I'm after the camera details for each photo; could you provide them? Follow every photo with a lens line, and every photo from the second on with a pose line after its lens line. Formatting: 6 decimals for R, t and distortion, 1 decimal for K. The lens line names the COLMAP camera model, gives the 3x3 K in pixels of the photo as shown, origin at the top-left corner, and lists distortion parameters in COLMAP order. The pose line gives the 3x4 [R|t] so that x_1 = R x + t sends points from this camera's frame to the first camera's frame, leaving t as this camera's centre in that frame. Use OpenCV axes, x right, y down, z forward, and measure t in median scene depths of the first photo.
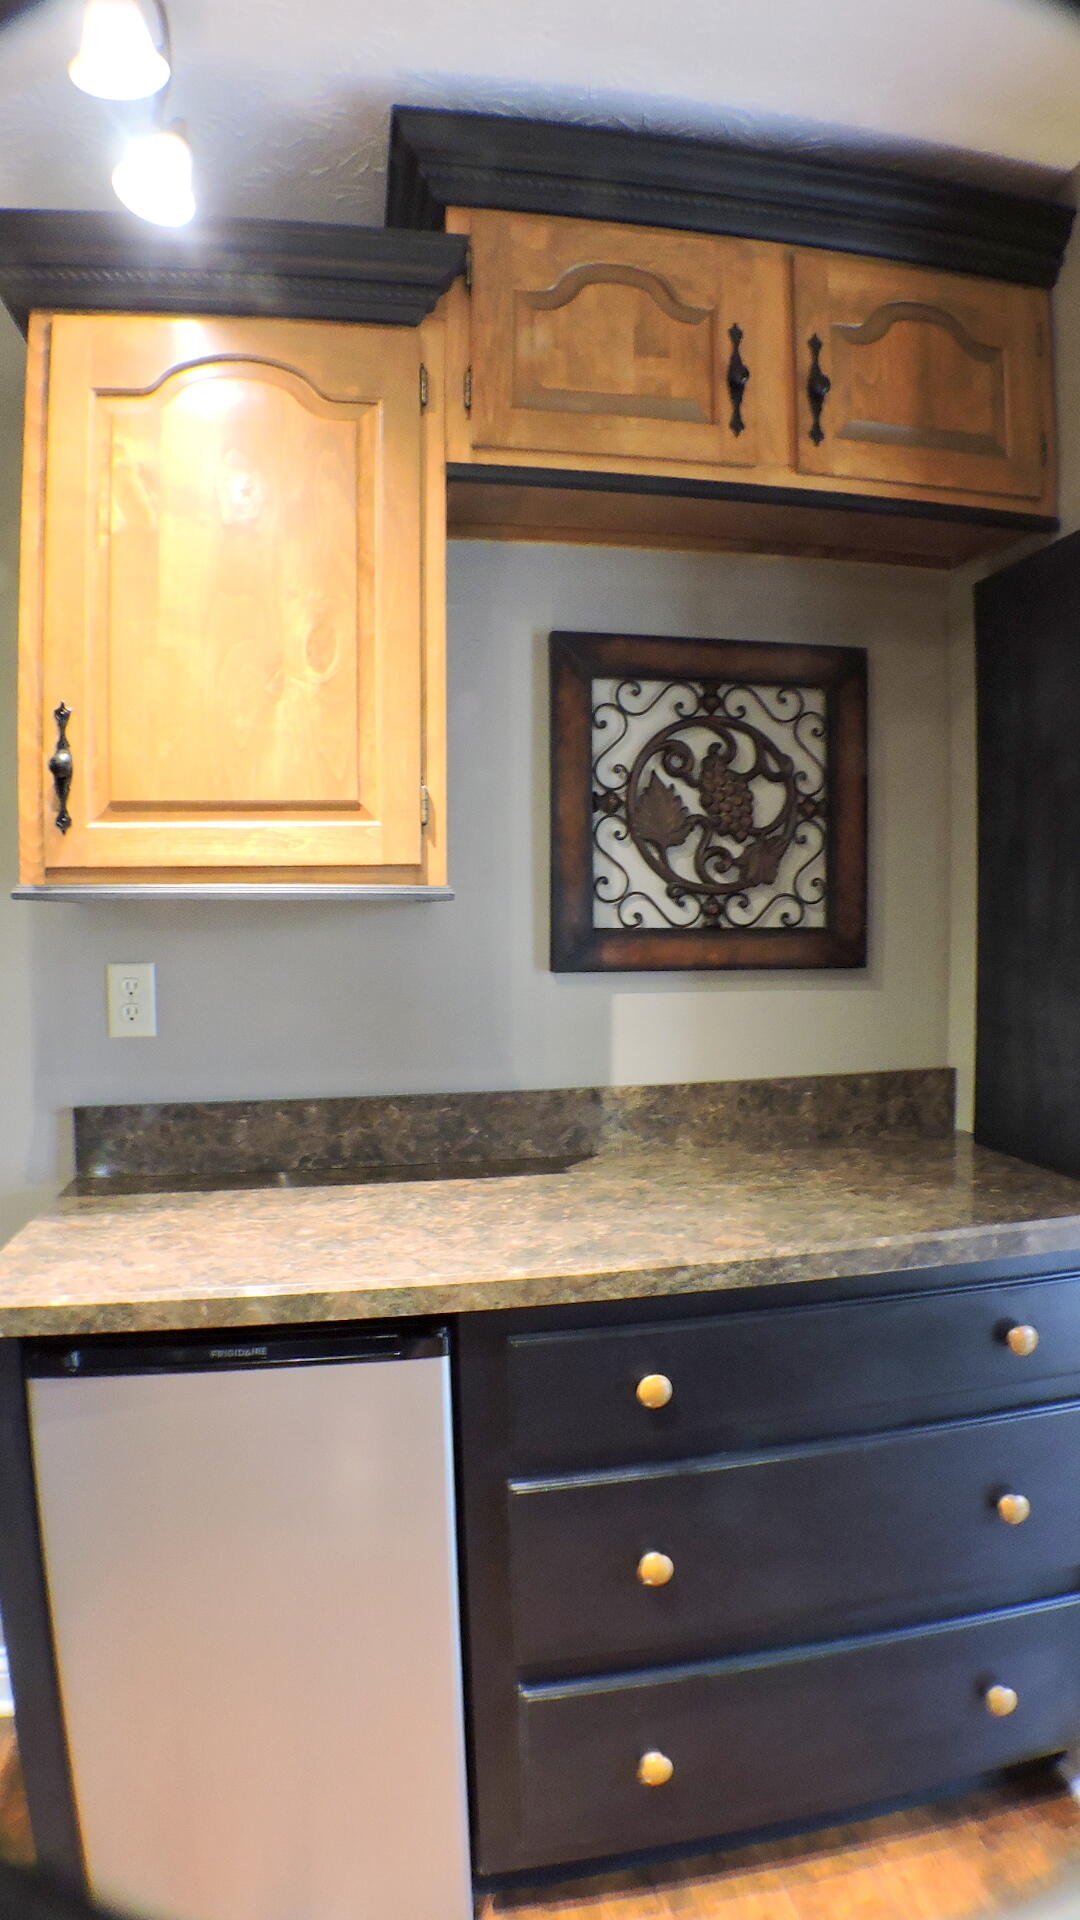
lens RADIAL K [[1164.8, 0, 540.0], [0, 1164.8, 960.0], [0, 0, 1]] dist [-0.133238, -0.000237]
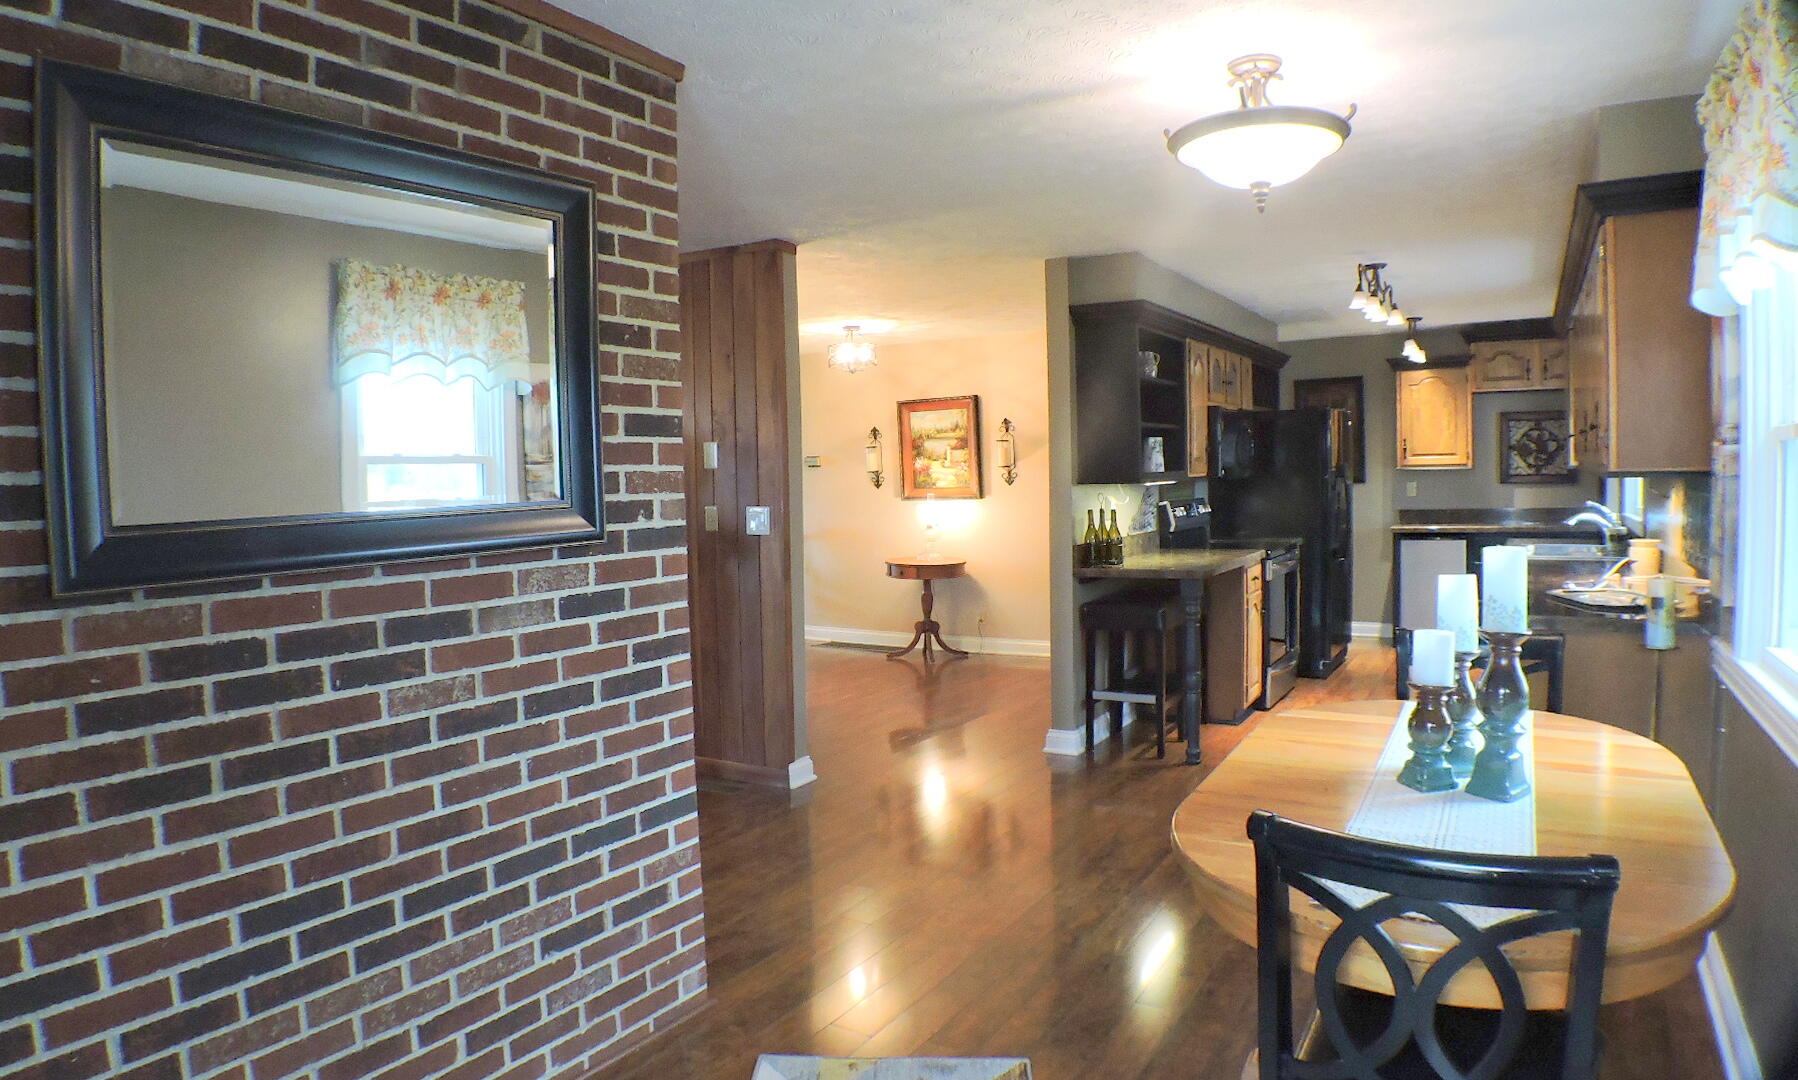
lens RADIAL K [[1155.1, 0, 899.7], [0, 1155.1, 568.5], [0, 0, 1]] dist [-0.122608, -0.000963]
pose [[0.773890, 0.036367, -0.632274, 0.994752], [-0.004061, 0.998614, 0.052467, 0.126913], [0.633306, -0.038036, 0.772966, -4.059403]]
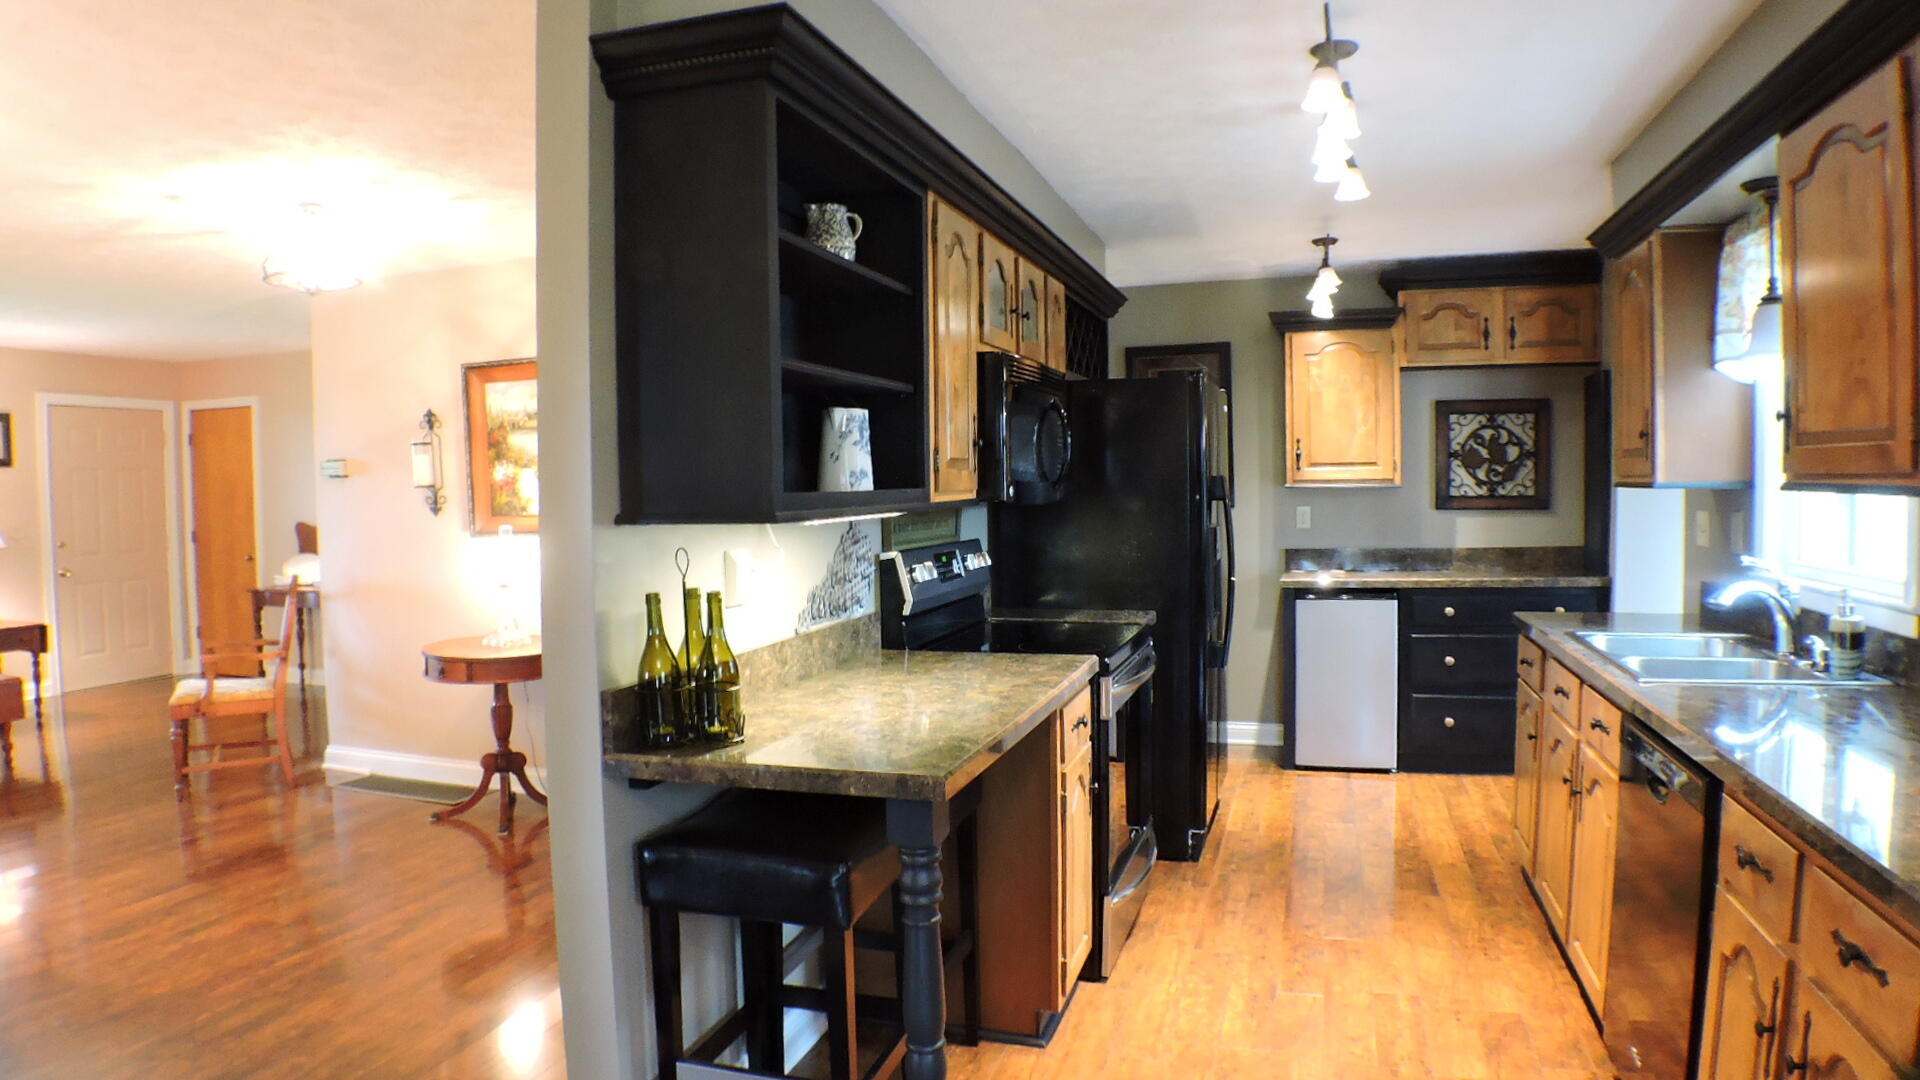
lens RADIAL K [[1164.8, 0, 960.0], [0, 1164.8, 540.0], [0, 0, 1]] dist [-0.133238, -0.000237]
pose [[0.893724, 0.013307, -0.448419, 0.236590], [-0.008251, 0.999878, 0.013227, 0.060978], [0.448540, -0.008122, 0.893726, -2.272878]]
